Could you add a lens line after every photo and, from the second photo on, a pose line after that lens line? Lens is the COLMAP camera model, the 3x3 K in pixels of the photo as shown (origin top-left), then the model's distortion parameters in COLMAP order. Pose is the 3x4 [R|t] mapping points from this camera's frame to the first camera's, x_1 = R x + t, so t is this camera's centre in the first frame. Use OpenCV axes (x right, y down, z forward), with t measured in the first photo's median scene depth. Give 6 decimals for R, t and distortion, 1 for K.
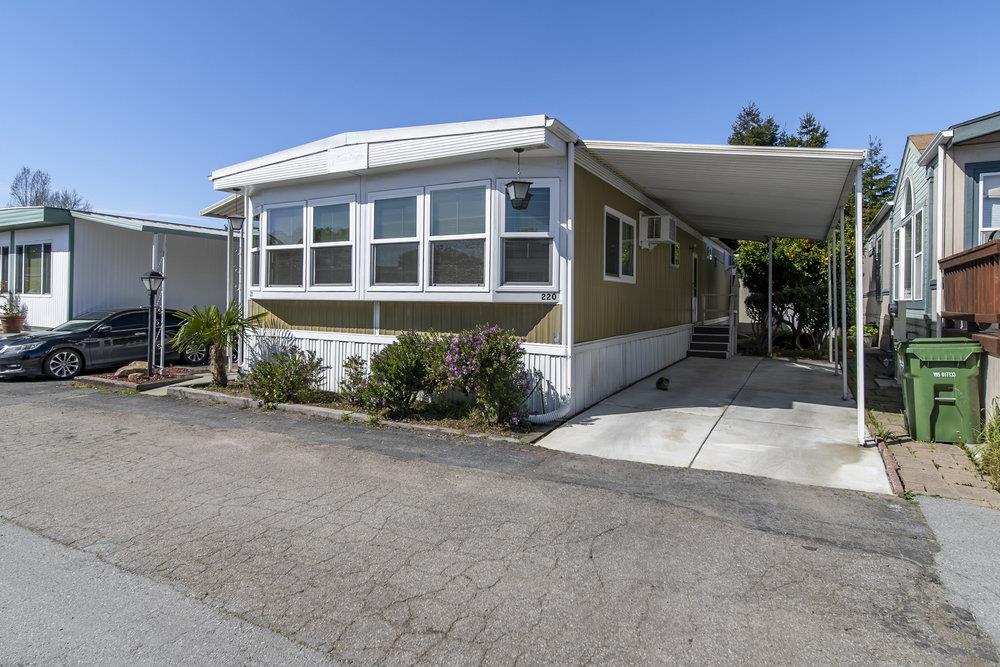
lens RADIAL K [[565.6, 0, 479.0], [0, 565.6, 298.5], [0, 0, 1]] dist [-0.000408, -0.000949]
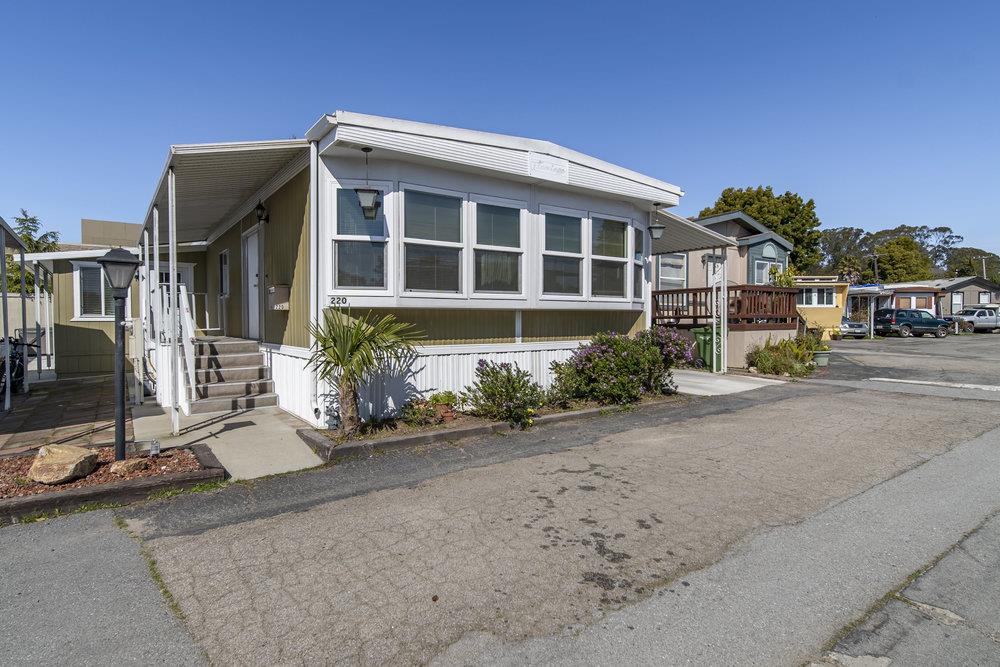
lens RADIAL K [[542.5, 0, 499.8], [0, 542.5, 327.8], [0, 0, 1]] dist [0.007746, 0.004645]
pose [[0.403179, -0.041954, 0.914159, -0.983121], [-0.009793, 0.998694, 0.050153, -0.009647], [-0.915069, -0.029173, 0.402242, 0.575163]]
